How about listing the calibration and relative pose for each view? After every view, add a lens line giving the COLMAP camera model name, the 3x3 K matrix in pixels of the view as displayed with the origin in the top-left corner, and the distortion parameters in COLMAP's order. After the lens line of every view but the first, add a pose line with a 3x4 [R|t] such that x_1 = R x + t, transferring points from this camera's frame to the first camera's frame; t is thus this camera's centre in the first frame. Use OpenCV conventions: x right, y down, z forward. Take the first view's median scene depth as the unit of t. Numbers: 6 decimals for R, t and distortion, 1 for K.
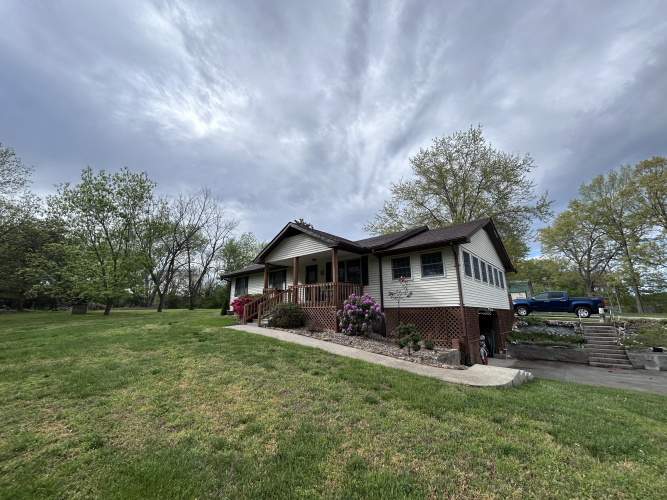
lens RADIAL K [[275.6, 0, 334.2], [0, 275.6, 253.4], [0, 0, 1]] dist [0.034575, -0.000928]
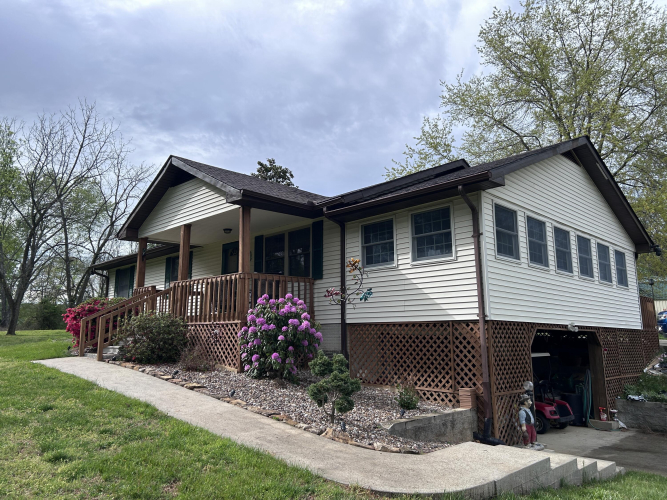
lens RADIAL K [[513.3, 0, 328.3], [0, 513.3, 251.3], [0, 0, 1]] dist [0.057098, -0.023825]
pose [[0.996420, -0.009364, -0.084024, 0.263086], [0.013088, 0.998951, 0.043886, 0.029863], [0.083525, -0.044829, 0.995497, 0.098627]]
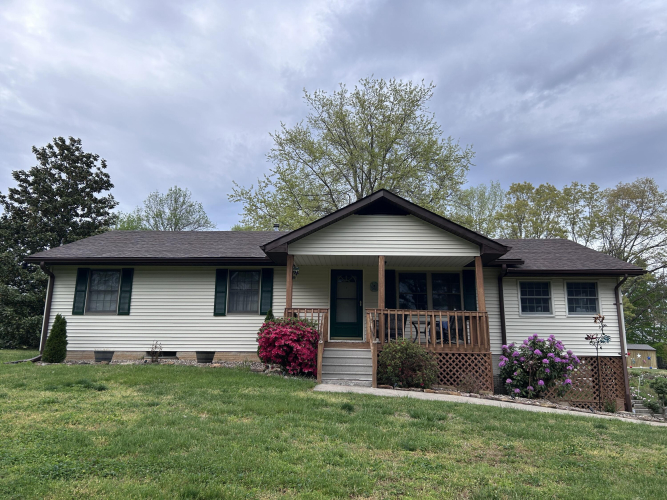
lens RADIAL K [[513.3, 0, 333.0], [0, 513.3, 242.9], [0, 0, 1]] dist [0.057098, -0.023825]
pose [[0.776151, 0.152052, 0.611939, -1.088707], [-0.152172, 0.986973, -0.052232, 0.073026], [-0.611909, -0.052580, 0.789178, 0.342482]]
